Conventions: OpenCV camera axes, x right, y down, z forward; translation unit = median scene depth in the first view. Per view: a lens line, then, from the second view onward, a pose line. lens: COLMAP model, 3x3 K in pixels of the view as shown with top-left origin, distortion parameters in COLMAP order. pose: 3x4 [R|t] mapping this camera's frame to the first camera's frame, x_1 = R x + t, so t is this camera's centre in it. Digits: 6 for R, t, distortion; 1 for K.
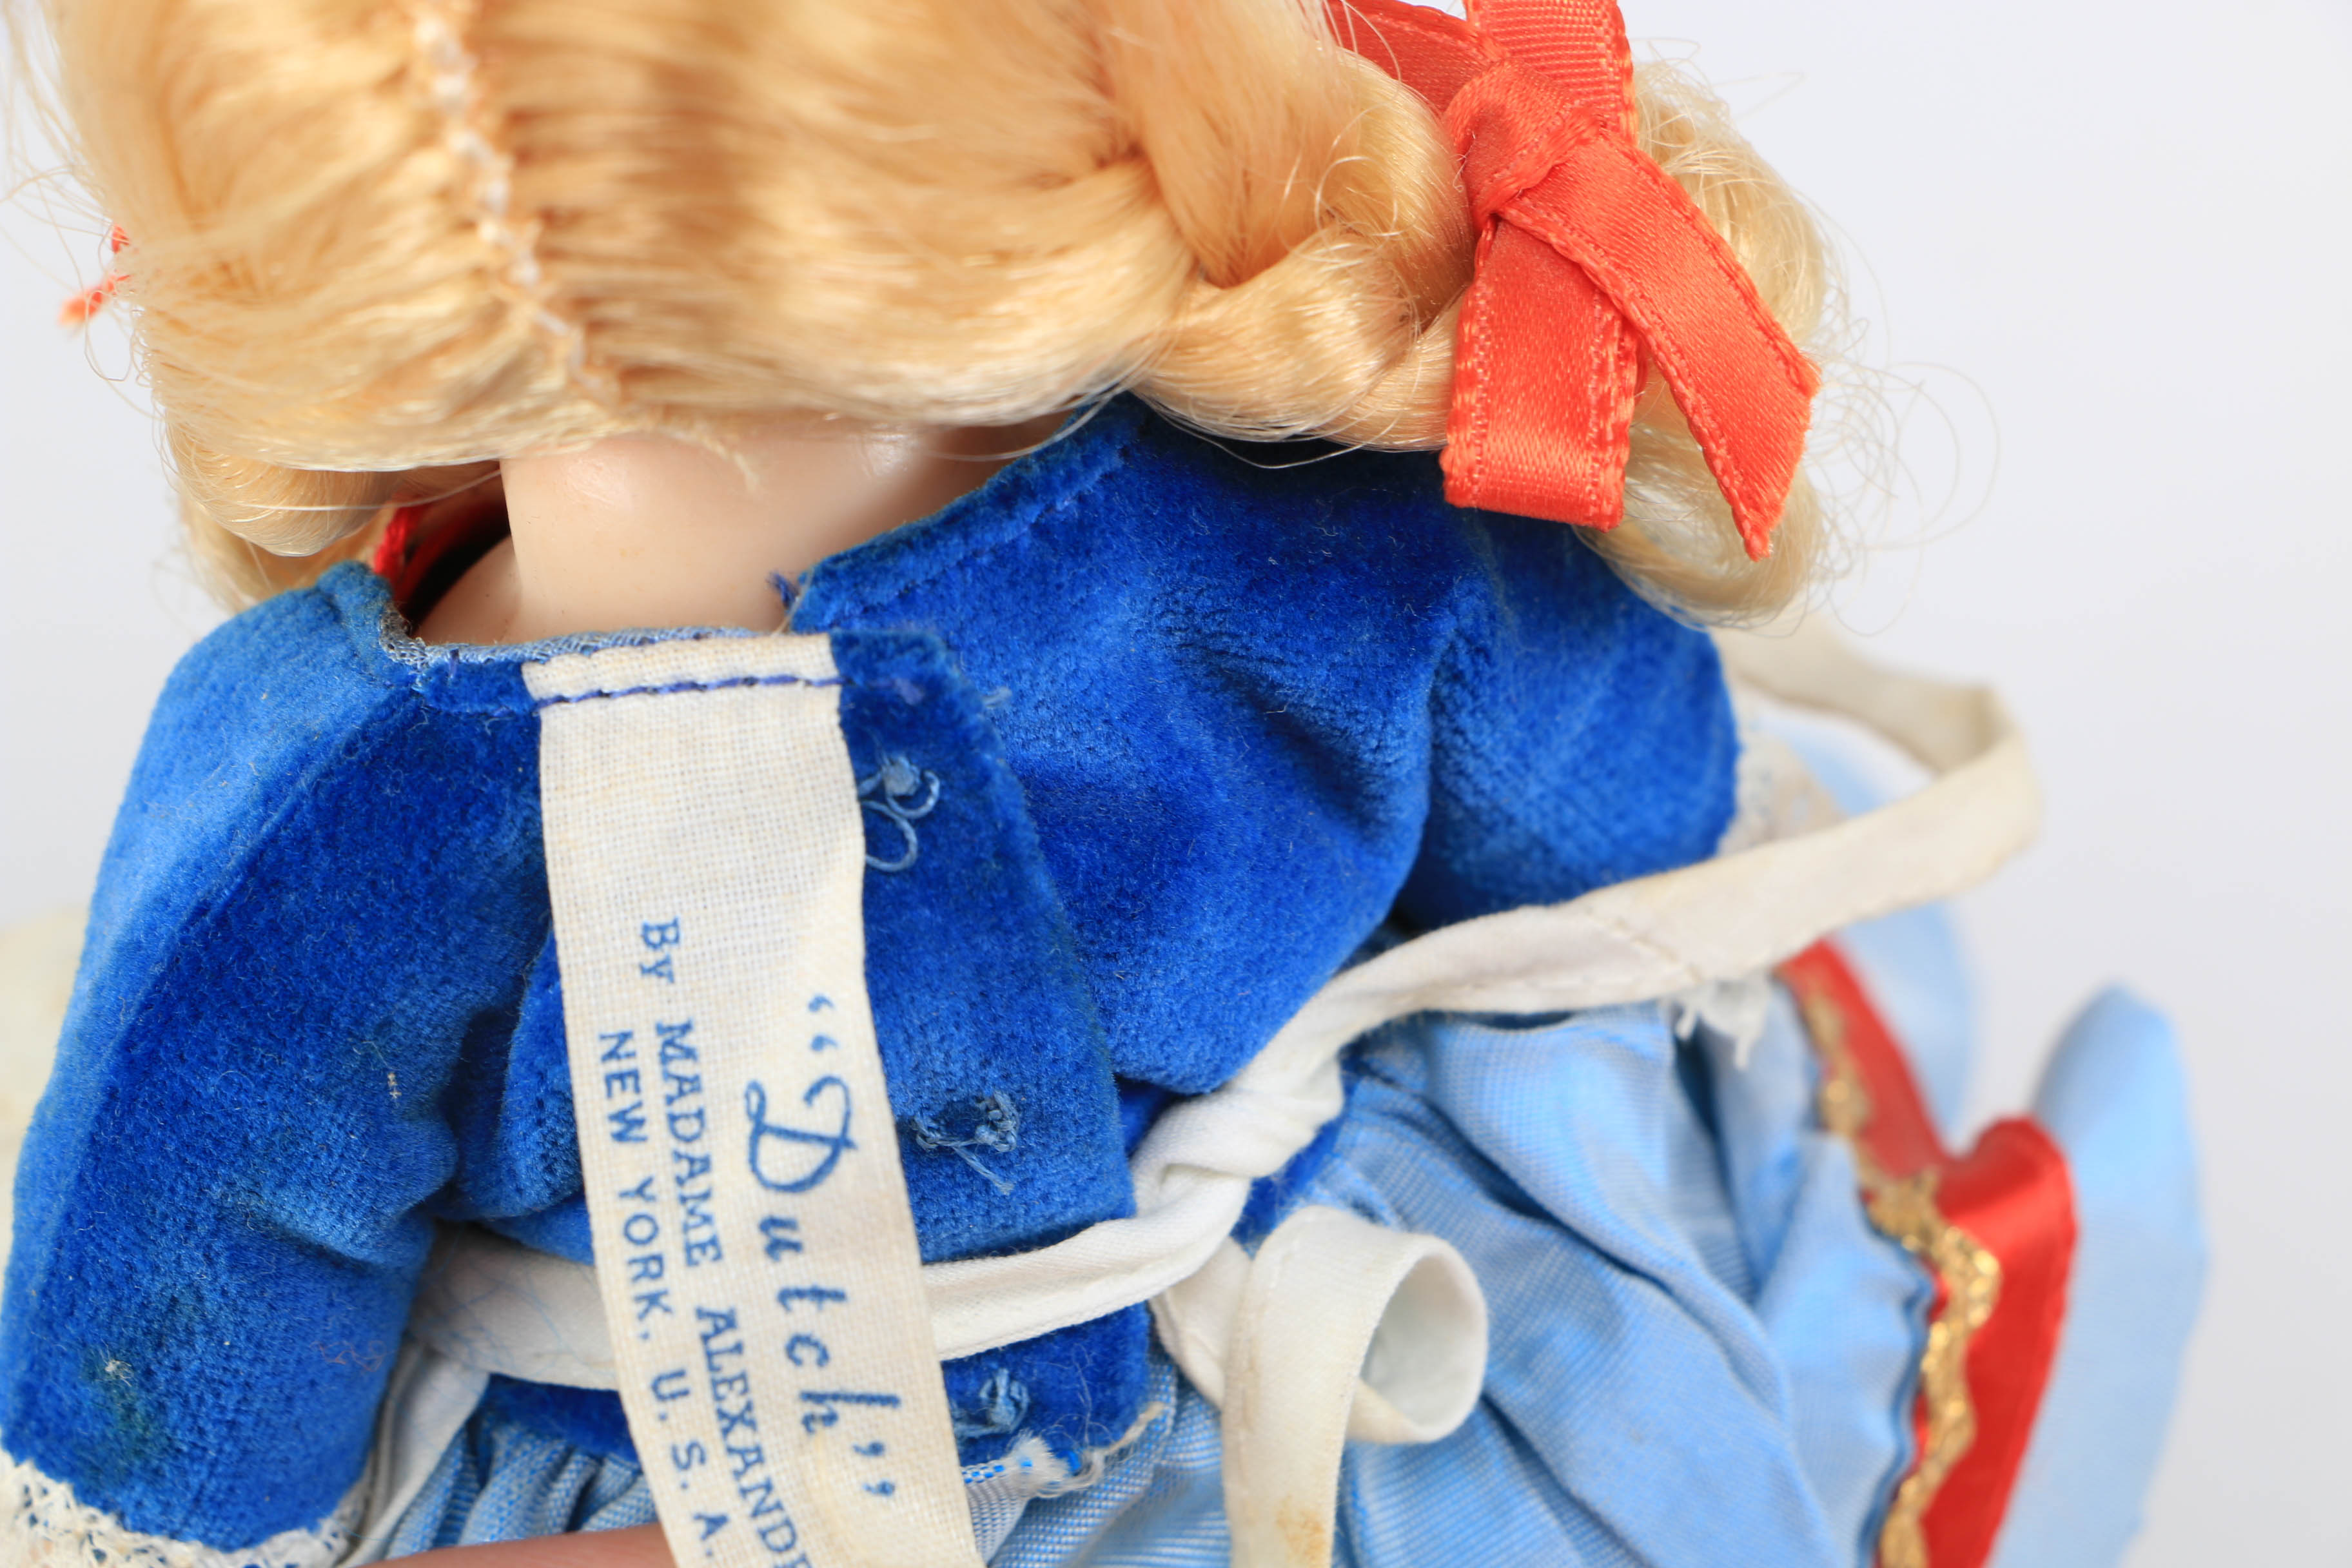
lens RADIAL K [[14667.9, 0, 1174.0], [0, 14667.9, 785.7], [0, 0, 1]] dist [2.145516, 0.000000]
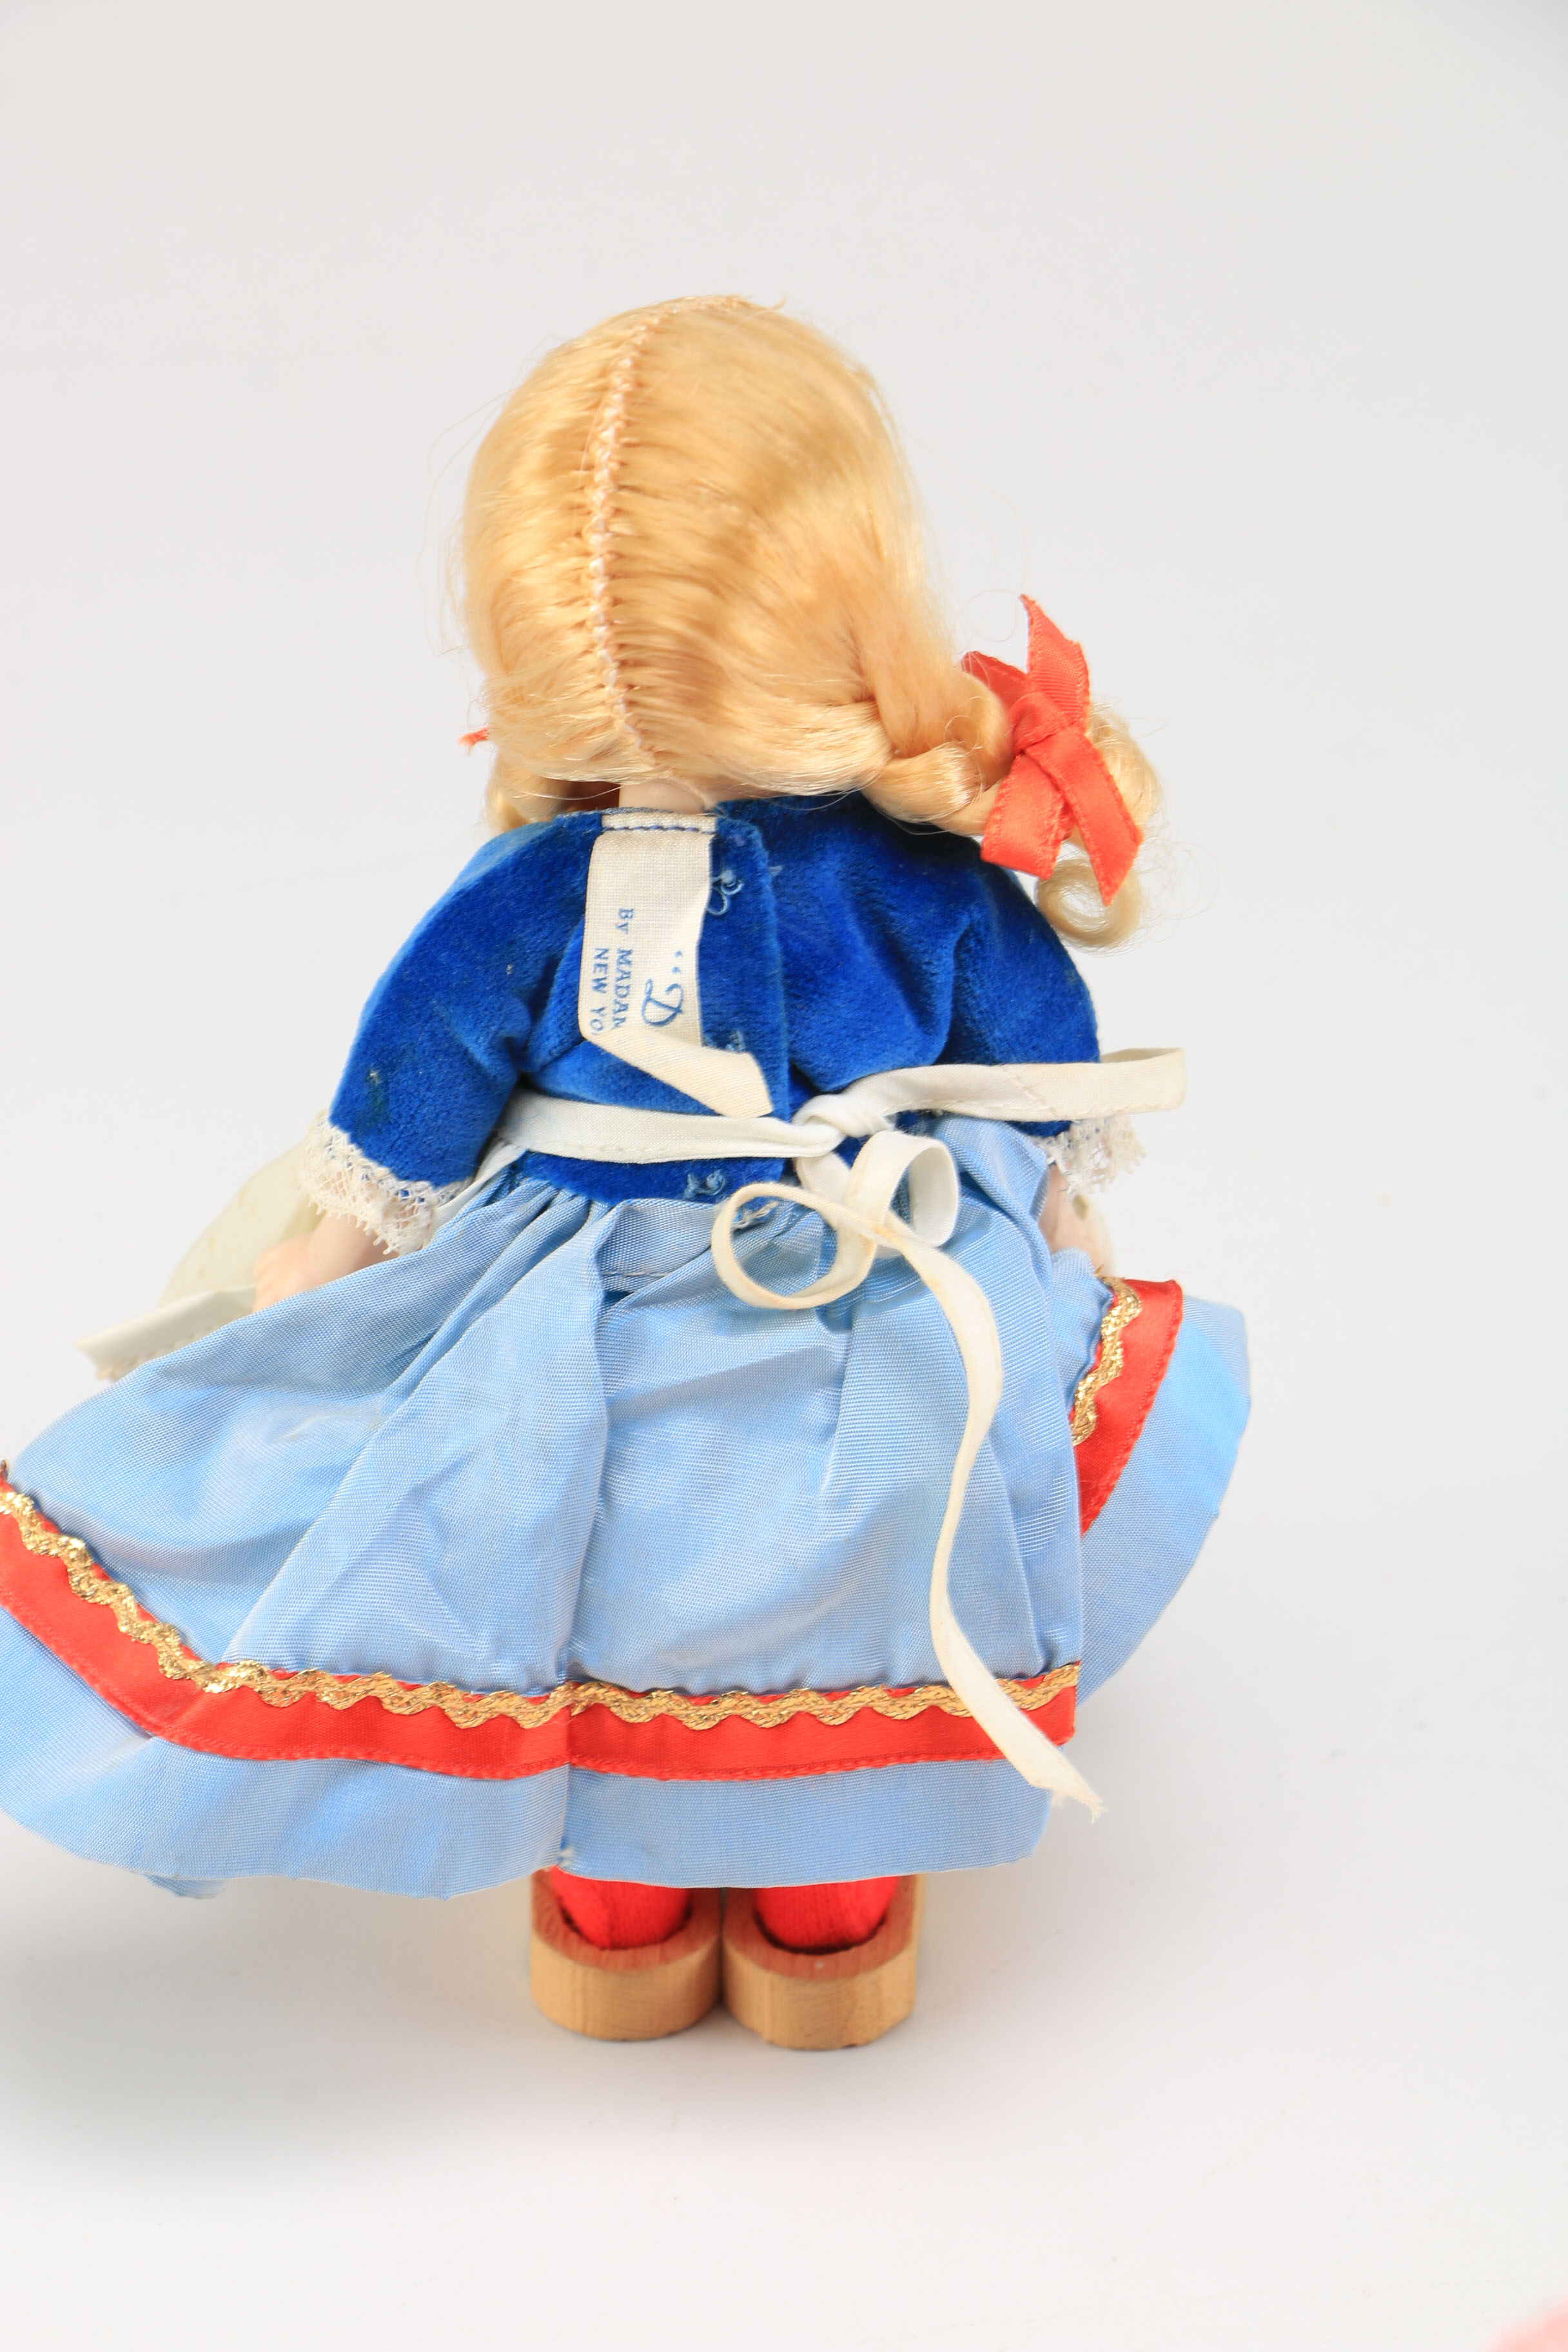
lens RADIAL K [[9891.3, 0, 782.6], [0, 9891.3, 1178.0], [0, 0, 1]] dist [-2.414231, 0.000000]
pose [[0.990063, 0.133916, -0.042919, 0.070541], [-0.134273, 0.990929, -0.005530, 0.054408], [0.041789, 0.011238, 0.999063, -0.758160]]
